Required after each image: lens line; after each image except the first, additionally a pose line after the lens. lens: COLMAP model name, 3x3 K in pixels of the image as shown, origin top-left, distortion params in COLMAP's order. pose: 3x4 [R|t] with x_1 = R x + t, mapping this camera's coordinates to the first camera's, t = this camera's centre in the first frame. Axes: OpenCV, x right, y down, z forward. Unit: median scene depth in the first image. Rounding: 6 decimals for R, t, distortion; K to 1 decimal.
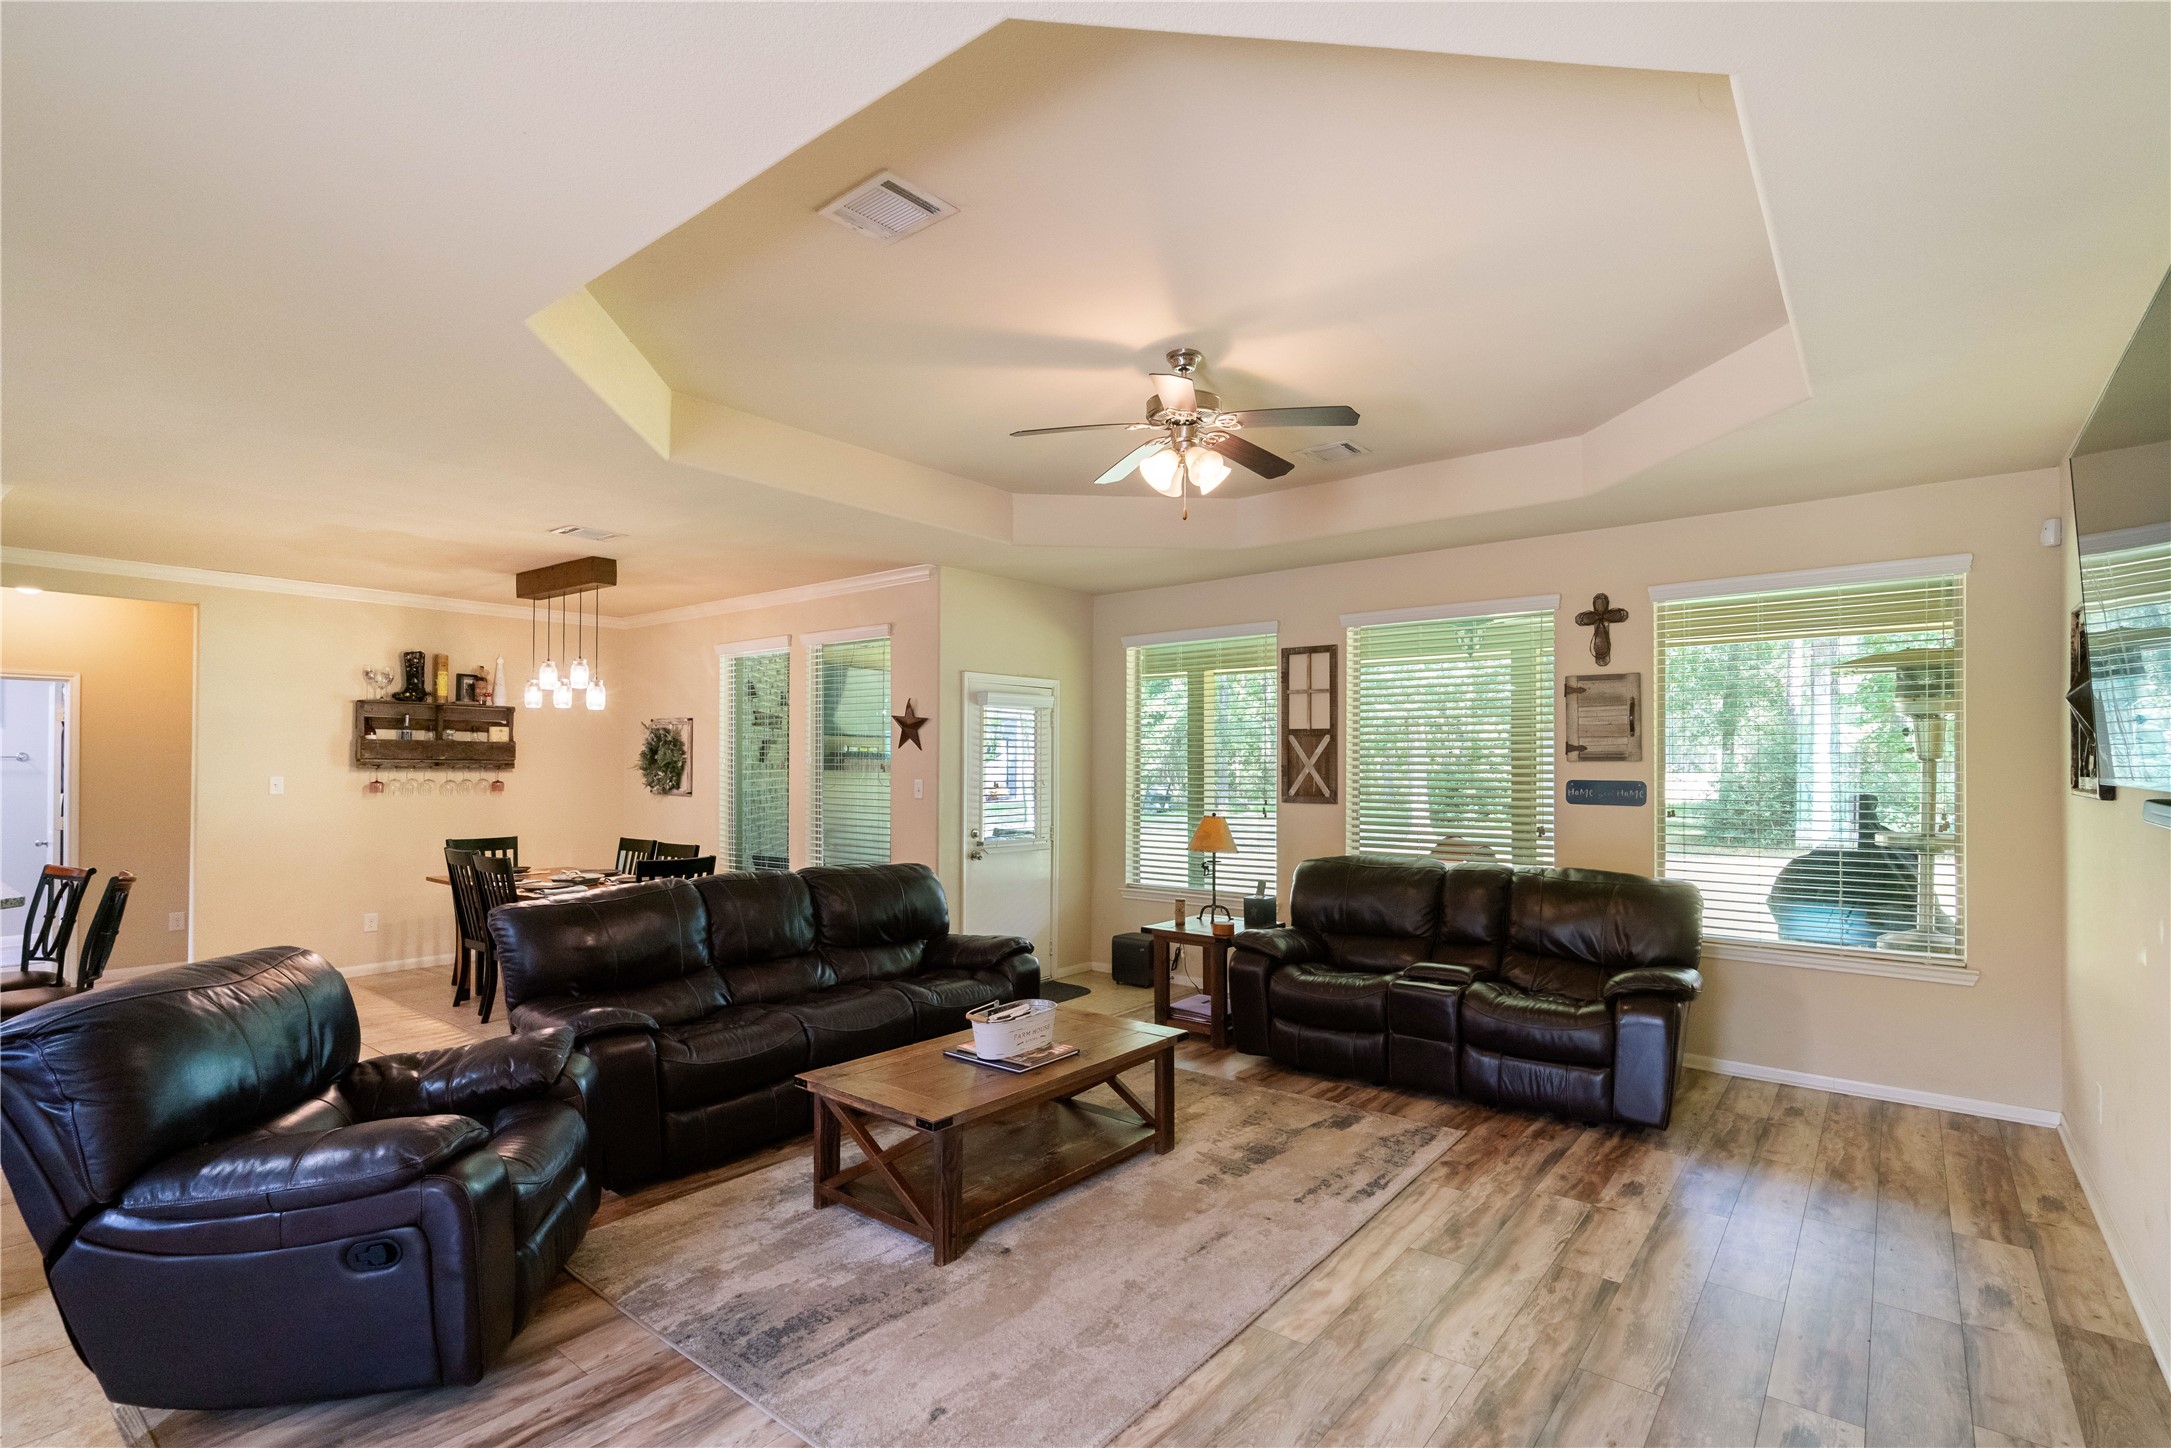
lens RADIAL K [[996.4, 0, 1114.3], [0, 996.4, 755.6], [0, 0, 1]] dist [-0.003692, 0.002209]
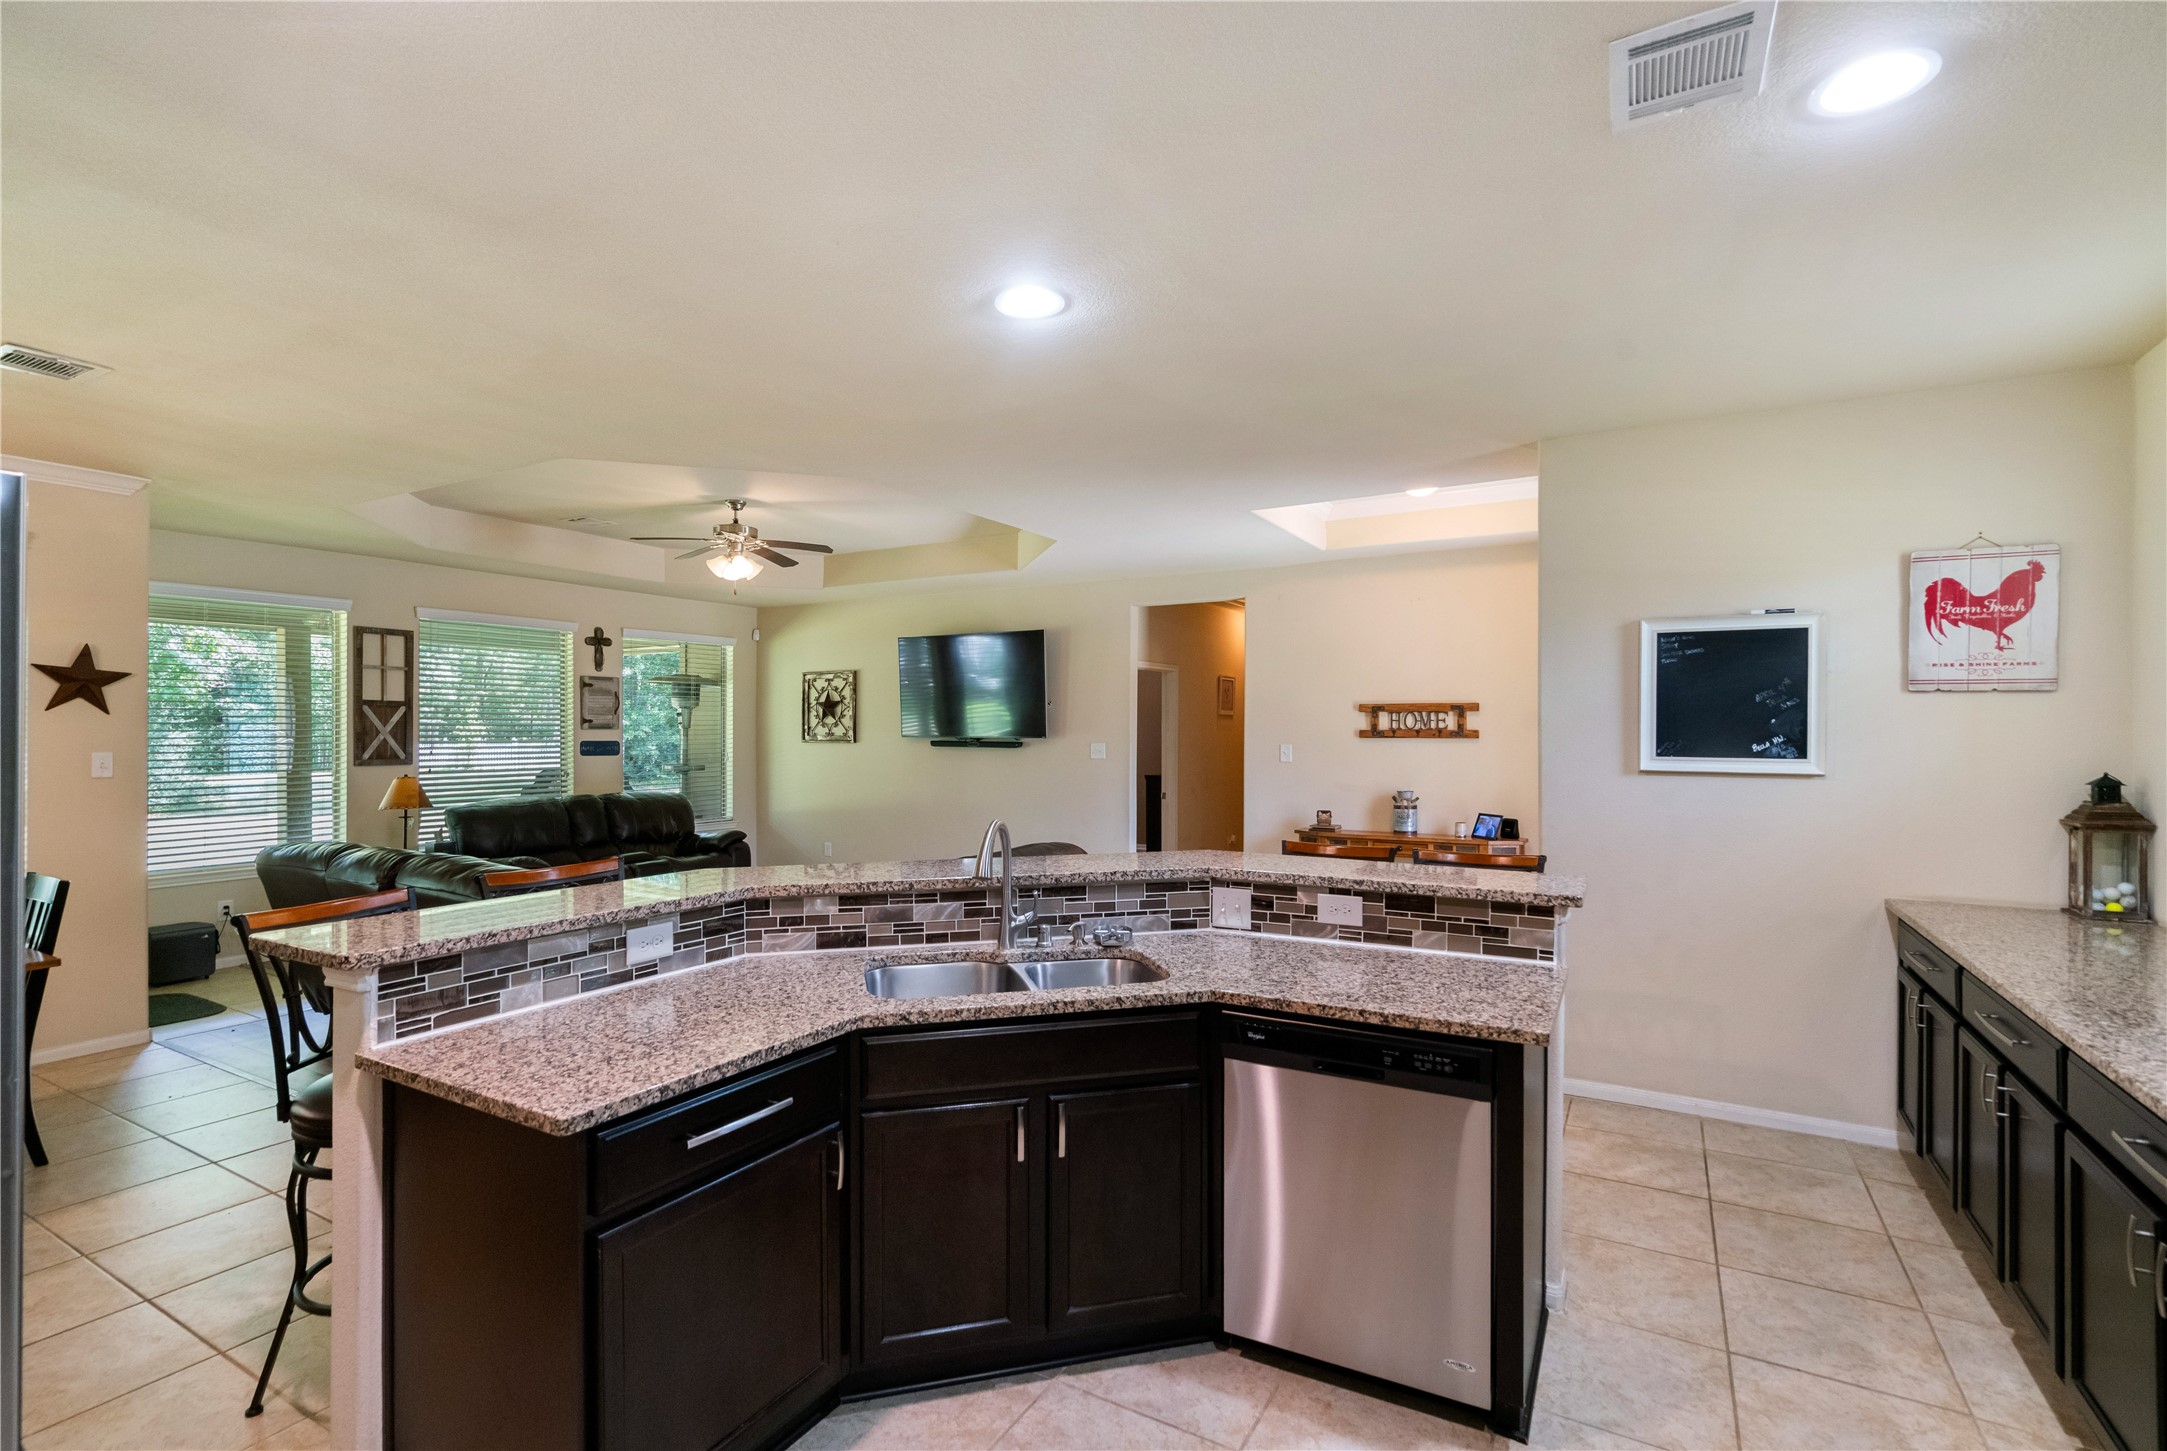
lens RADIAL K [[994.5, 0, 1087.8], [0, 994.5, 729.5], [0, 0, 1]] dist [-0.003692, 0.002209]
pose [[-0.149531, -0.000886, 0.988757, -1.064172], [-0.009730, 0.999952, -0.000576, -0.000522], [-0.988709, -0.009707, -0.149533, 0.375469]]
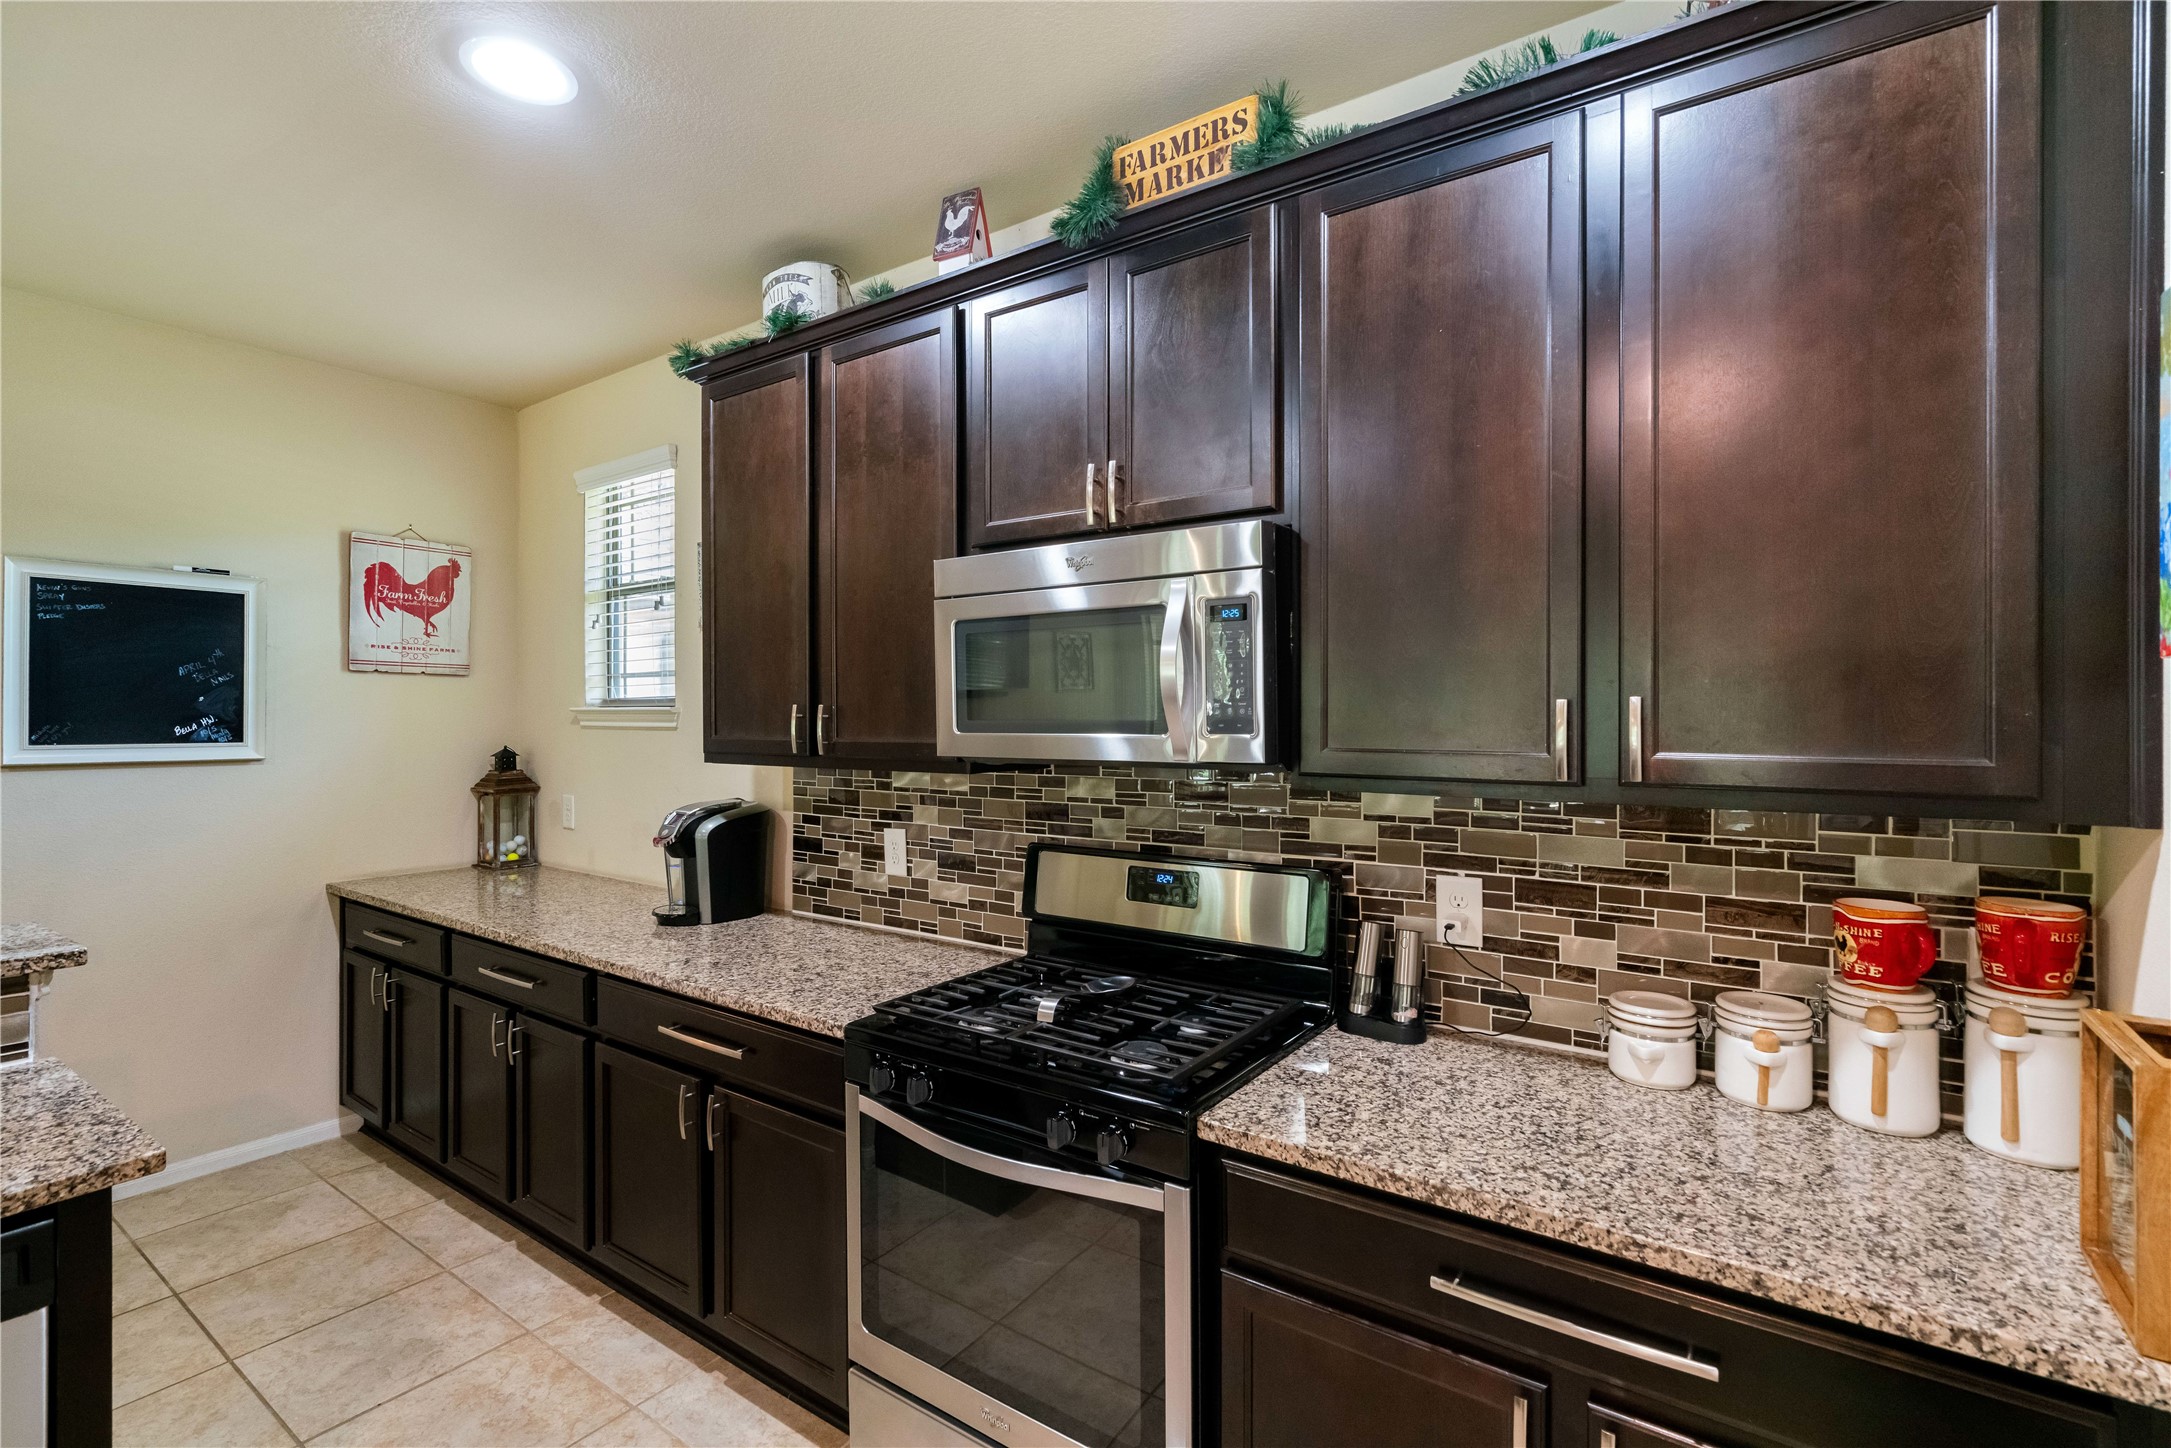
lens RADIAL K [[996.4, 0, 1072.4], [0, 996.4, 716.0], [0, 0, 1]] dist [-0.003692, 0.002209]
pose [[-0.998874, -0.001652, -0.047405, -0.954112], [-0.001374, 0.999982, -0.005908, 0.001146], [0.047414, -0.005836, -0.998858, 0.410442]]
